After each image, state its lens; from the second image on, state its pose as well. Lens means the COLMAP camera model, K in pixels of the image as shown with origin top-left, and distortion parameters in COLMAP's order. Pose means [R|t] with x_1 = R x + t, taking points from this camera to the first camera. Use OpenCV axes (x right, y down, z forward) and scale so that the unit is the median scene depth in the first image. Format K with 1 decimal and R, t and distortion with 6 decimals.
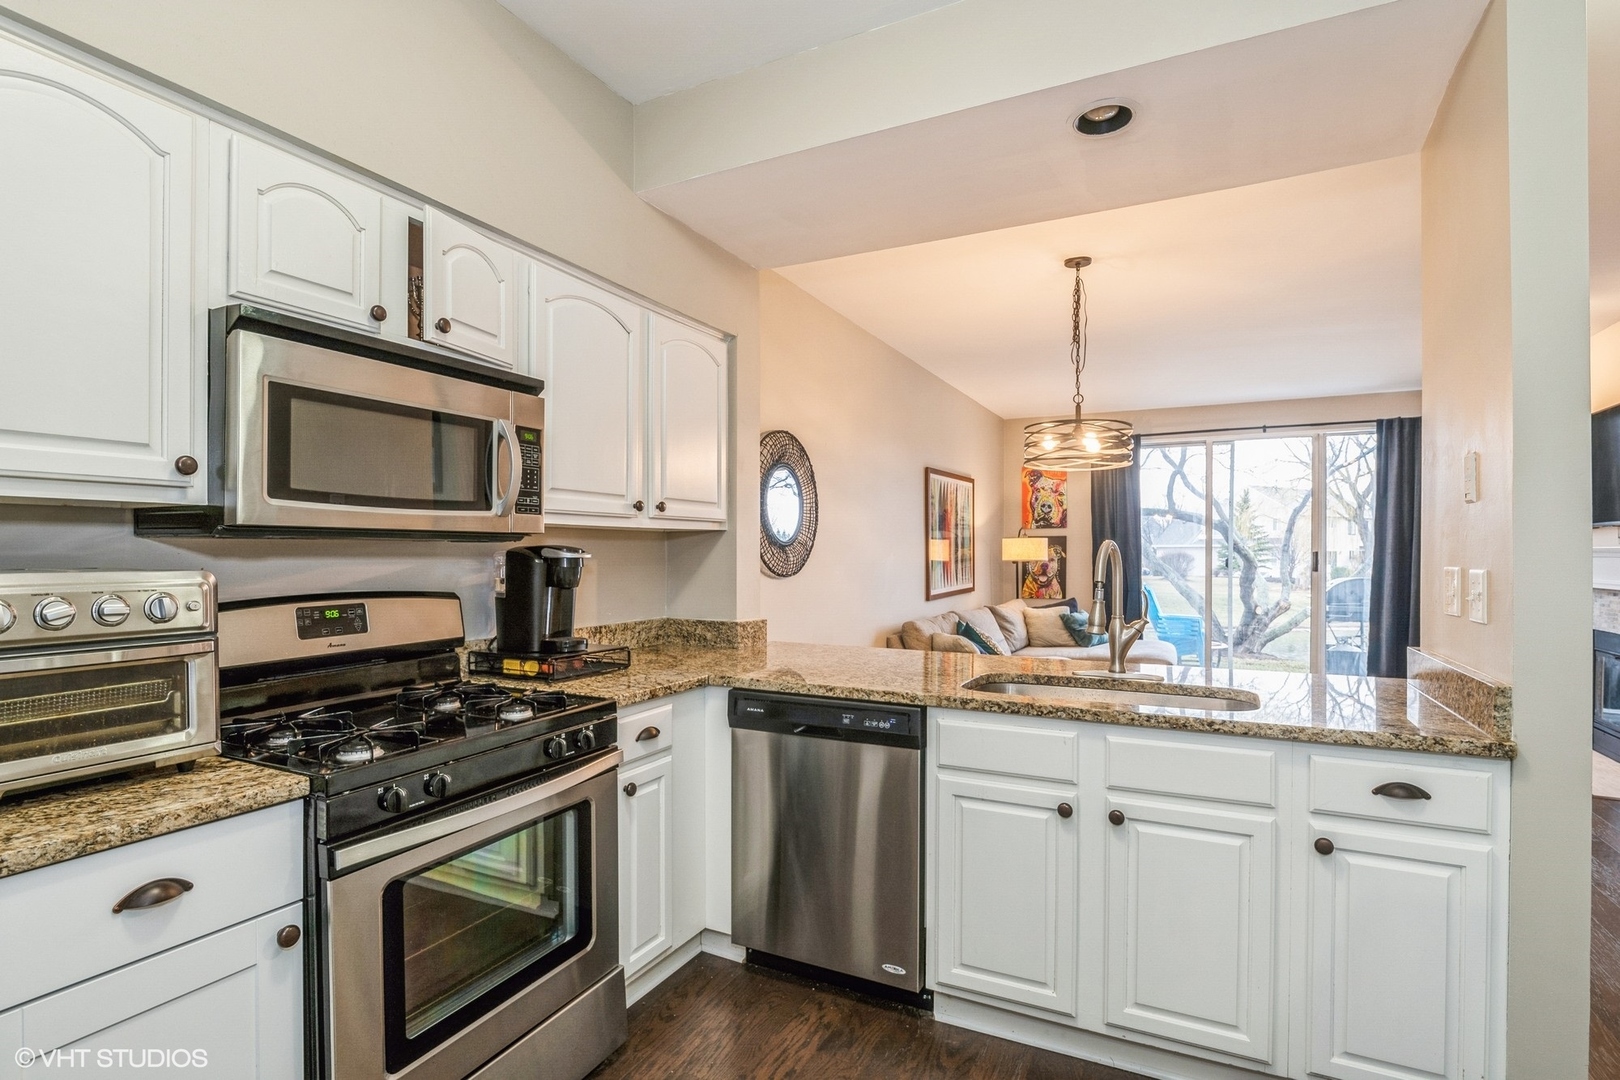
lens RADIAL K [[792.7, 0, 812.7], [0, 792.7, 574.0], [0, 0, 1]] dist [-0.000199, -0.000034]
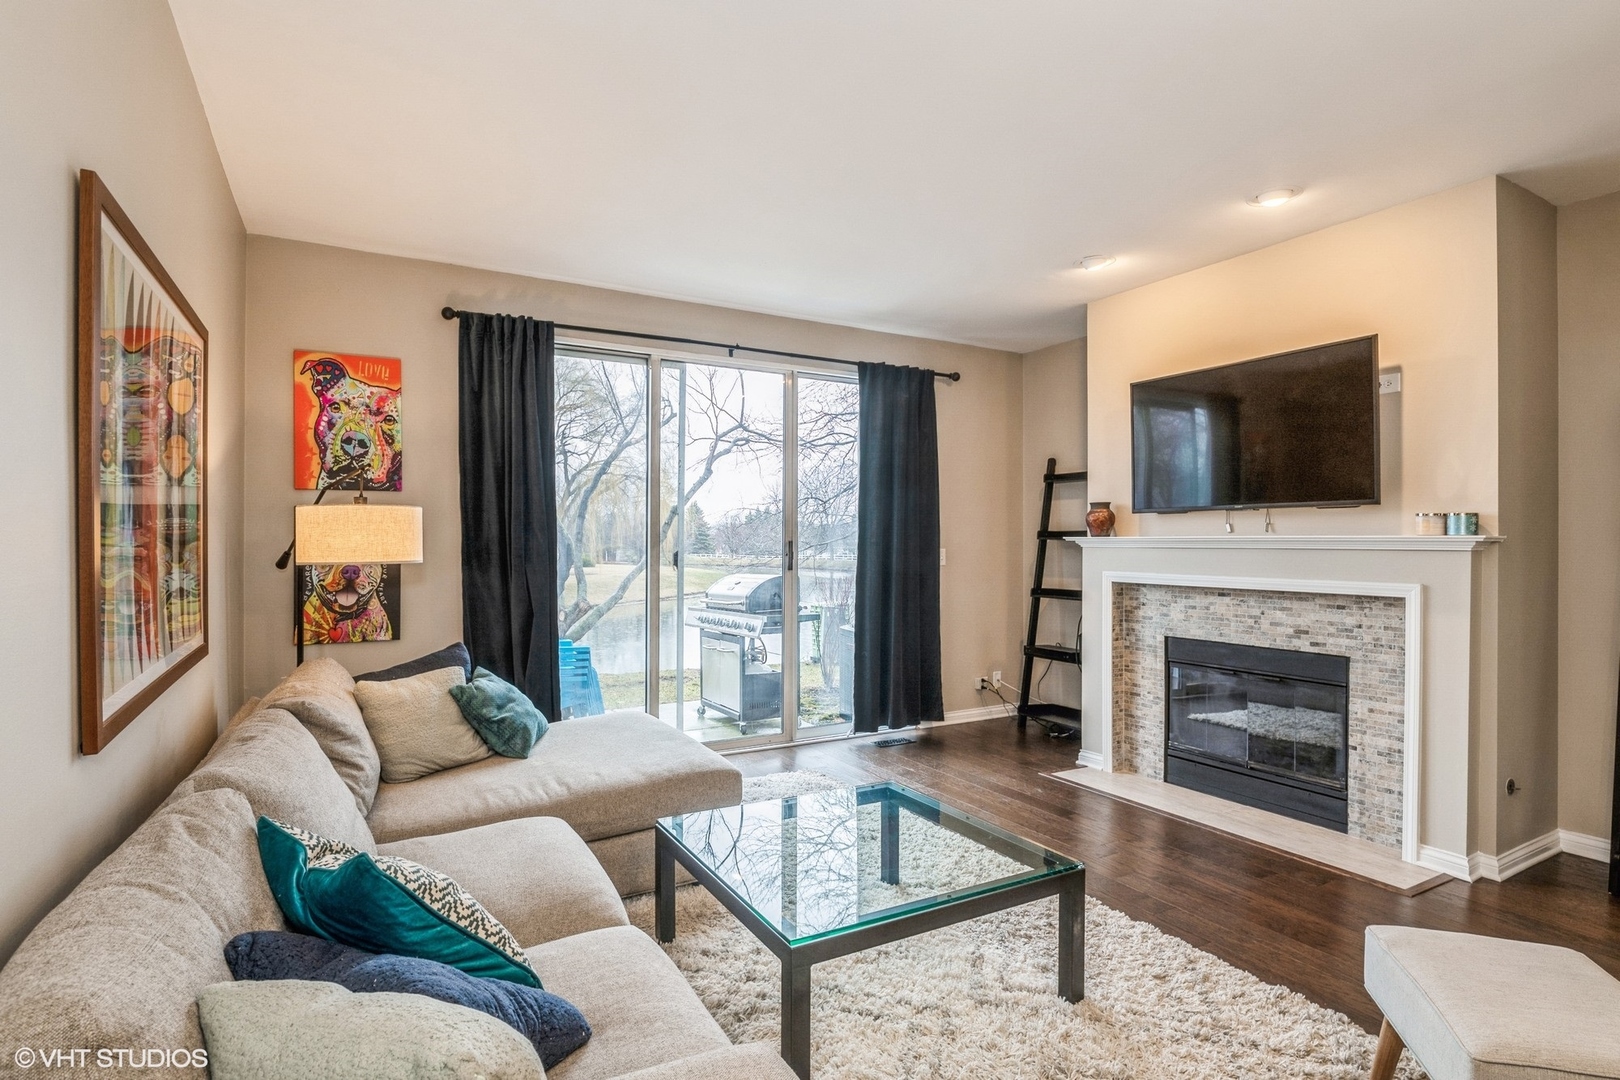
lens RADIAL K [[812.9, 0, 810.0], [0, 812.9, 540.0], [0, 0, 1]] dist [-0.002205, -0.000435]
pose [[0.557646, 0.001437, 0.830078, 0.143835], [0.022380, 0.999609, -0.016765, -0.042586], [-0.829777, 0.027926, 0.557396, 1.490310]]
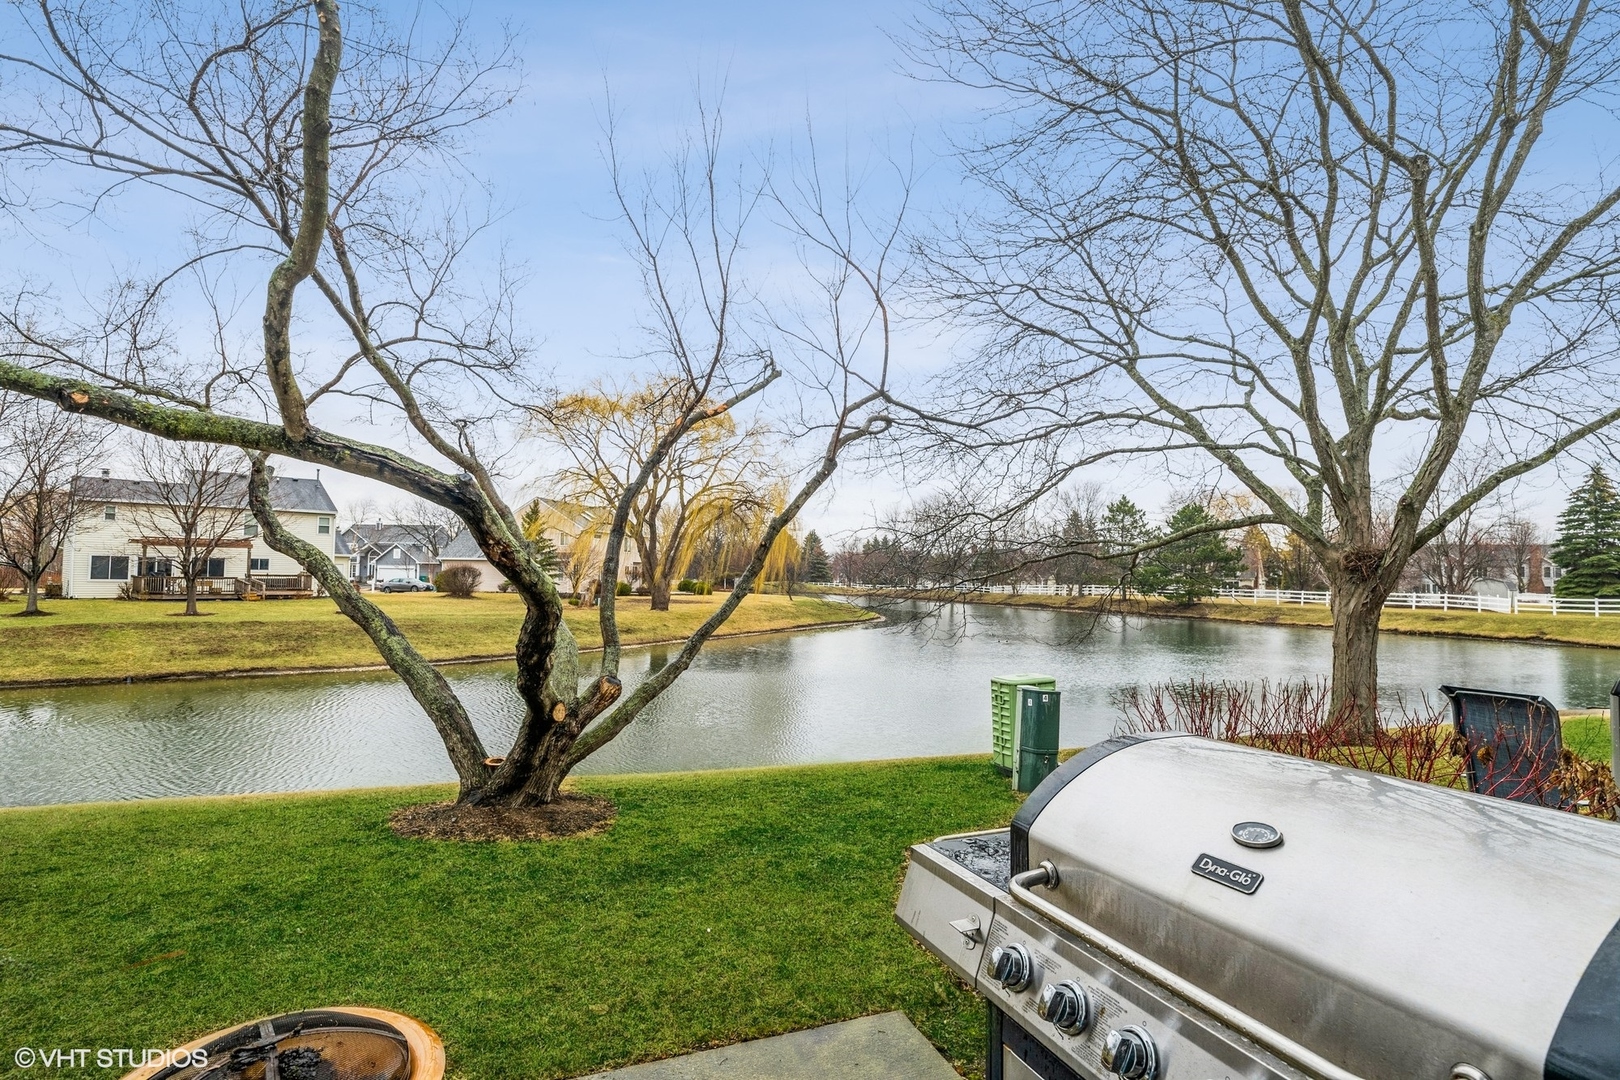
lens RADIAL K [[792.7, 0, 812.7], [0, 792.7, 574.0], [0, 0, 1]] dist [-0.000199, -0.000034]
pose [[0.670247, 0.002518, 0.742133, 1.457295], [0.009208, 0.999889, -0.011709, -0.094032], [-0.742081, 0.014681, 0.670150, 2.637981]]
